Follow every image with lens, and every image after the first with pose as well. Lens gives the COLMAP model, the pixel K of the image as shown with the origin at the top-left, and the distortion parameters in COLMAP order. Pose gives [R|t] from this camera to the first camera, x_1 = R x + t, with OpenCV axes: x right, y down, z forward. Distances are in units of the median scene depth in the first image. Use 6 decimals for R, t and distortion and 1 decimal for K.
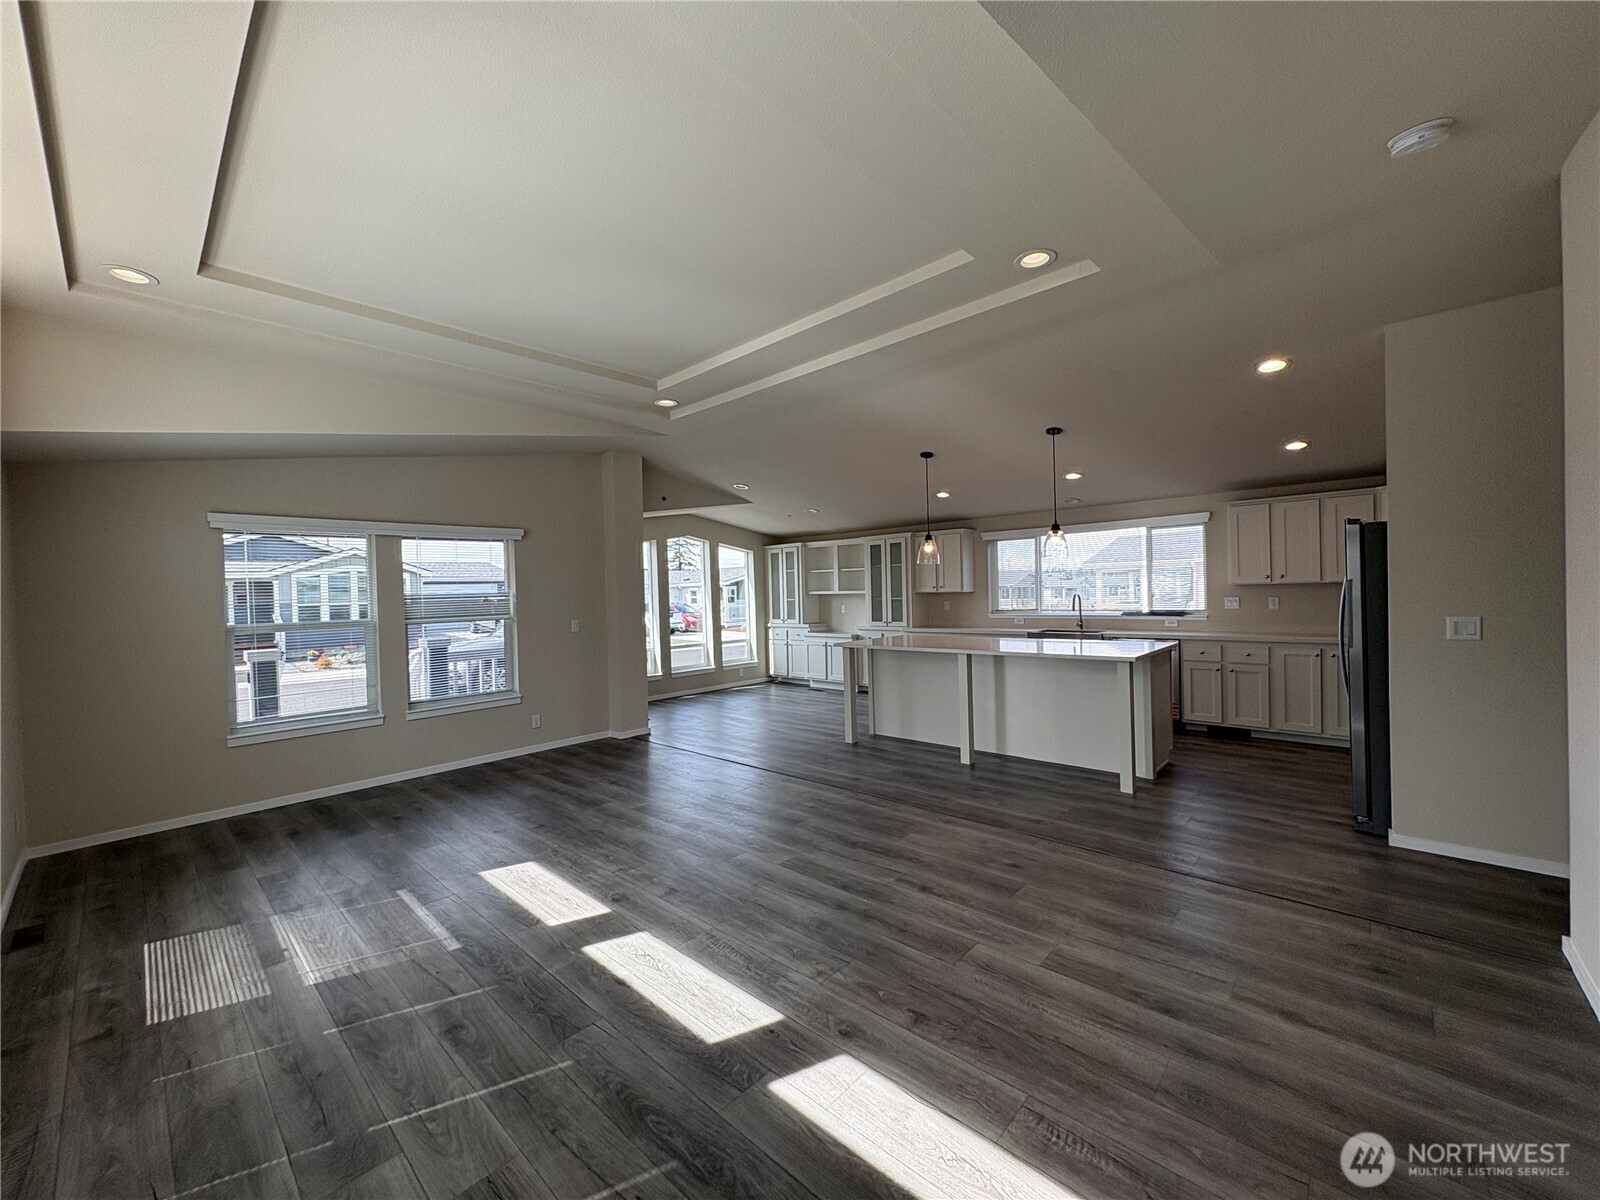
lens RADIAL K [[636.0, 0, 802.1], [0, 636.0, 598.6], [0, 0, 1]] dist [0.000361, 0.000495]
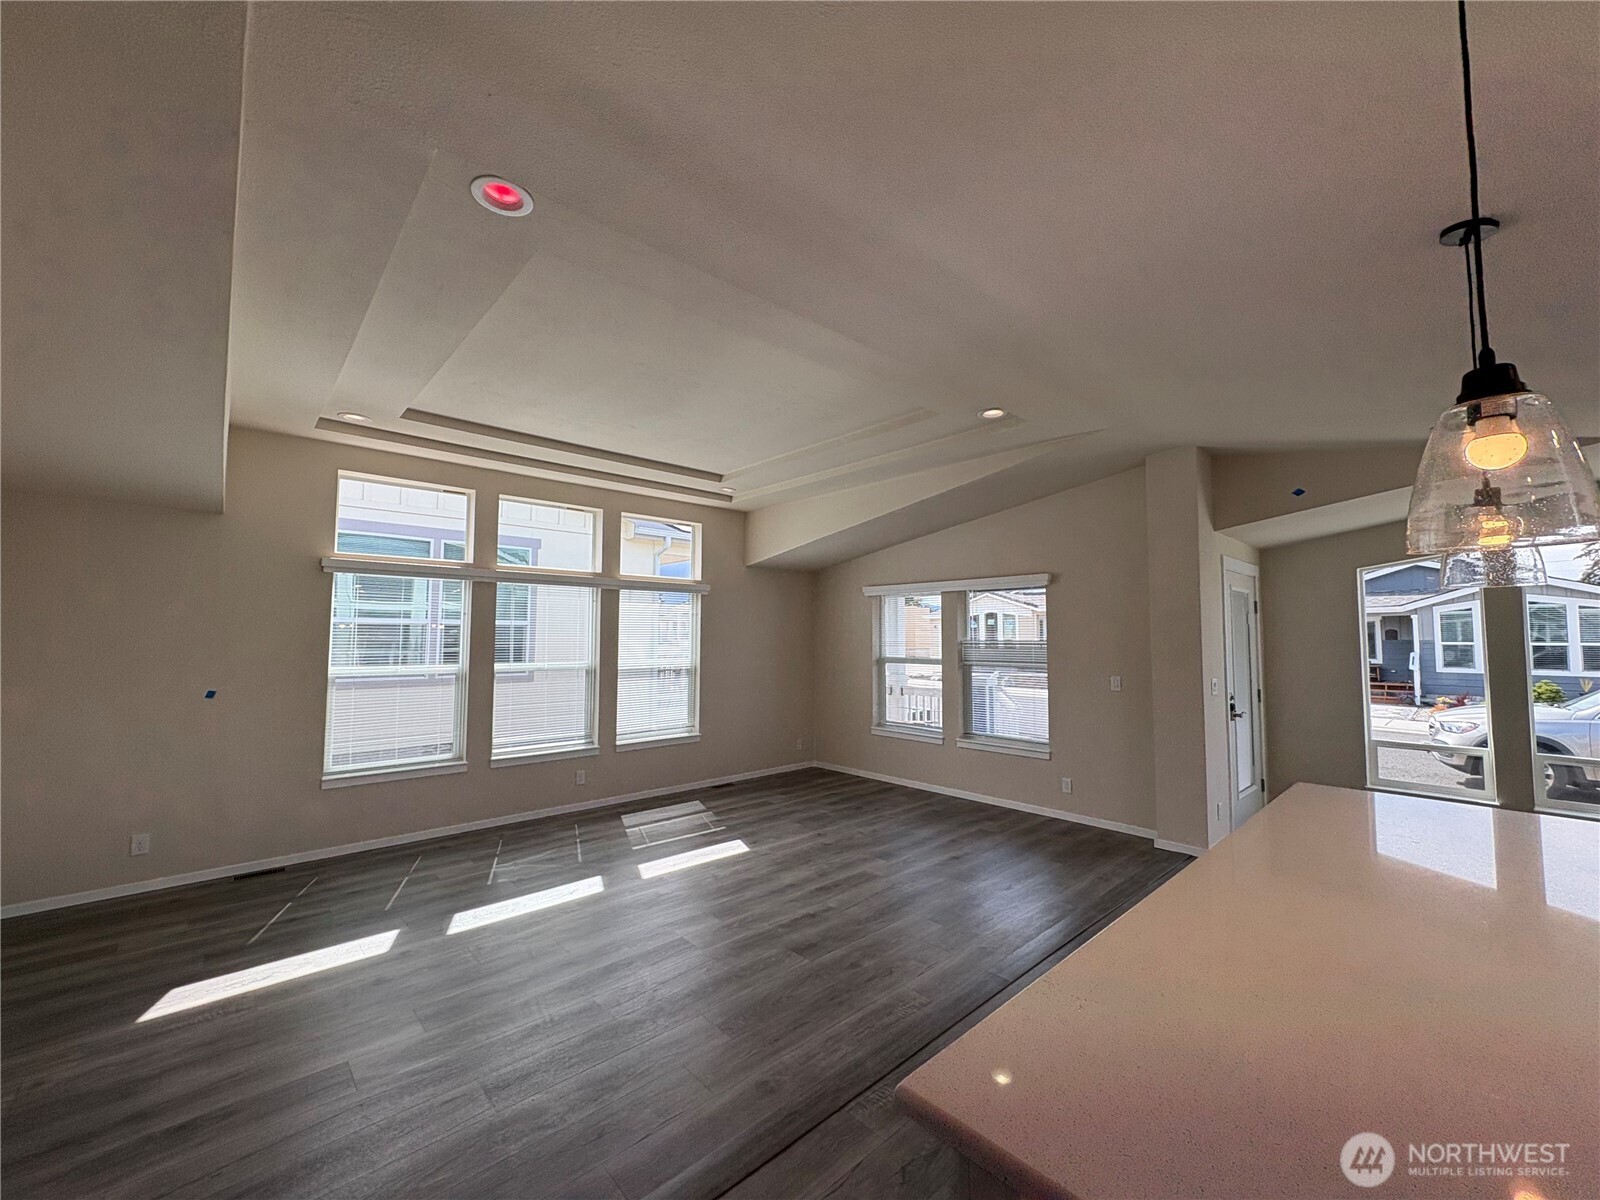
lens RADIAL K [[636.4, 0, 800.0], [0, 636.4, 600.0], [0, 0, 1]] dist [-0.000293, 0.000239]
pose [[-0.080258, -0.031829, -0.996266, 0.788718], [-0.013860, 0.999429, -0.030813, -0.053950], [0.996678, 0.011335, -0.080653, 1.070377]]
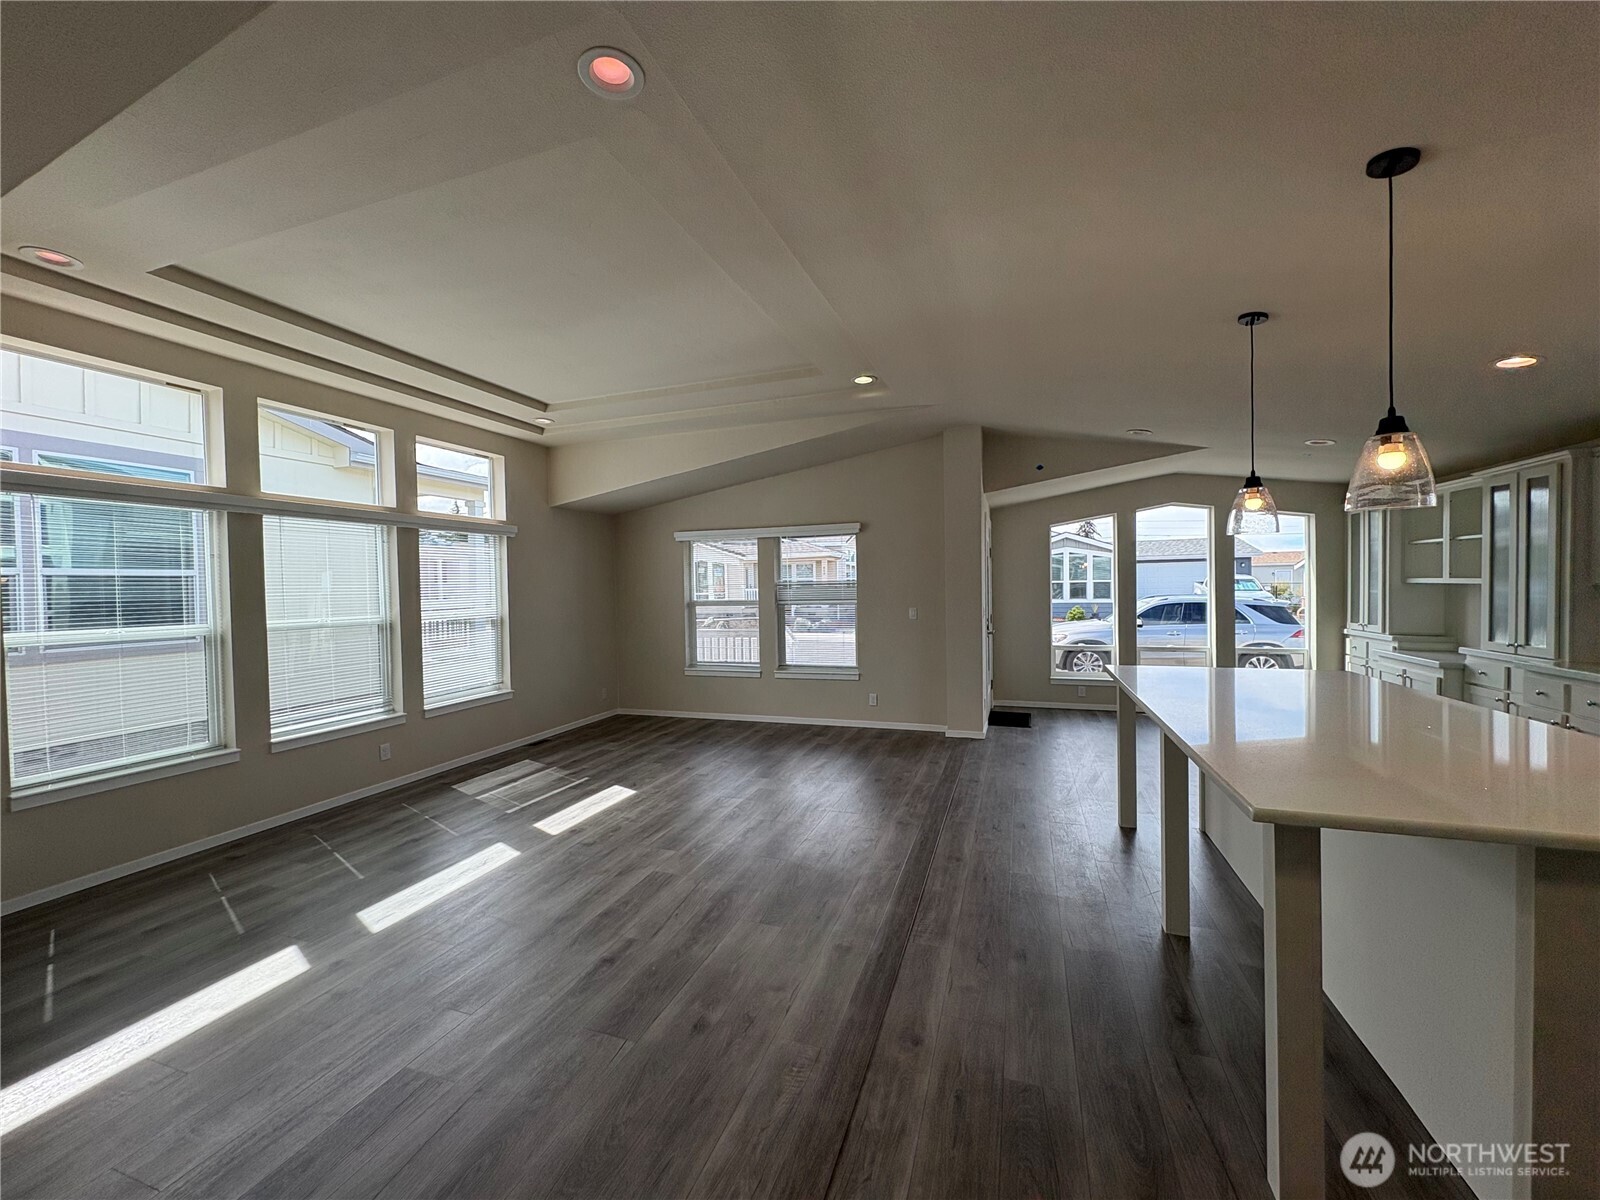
lens RADIAL K [[636.0, 0, 802.1], [0, 636.0, 598.6], [0, 0, 1]] dist [0.000361, 0.000495]
pose [[0.399262, 0.039021, -0.916006, 0.796952], [-0.004426, 0.999164, 0.040634, -0.034069], [0.916826, -0.012169, 0.399101, 0.707623]]
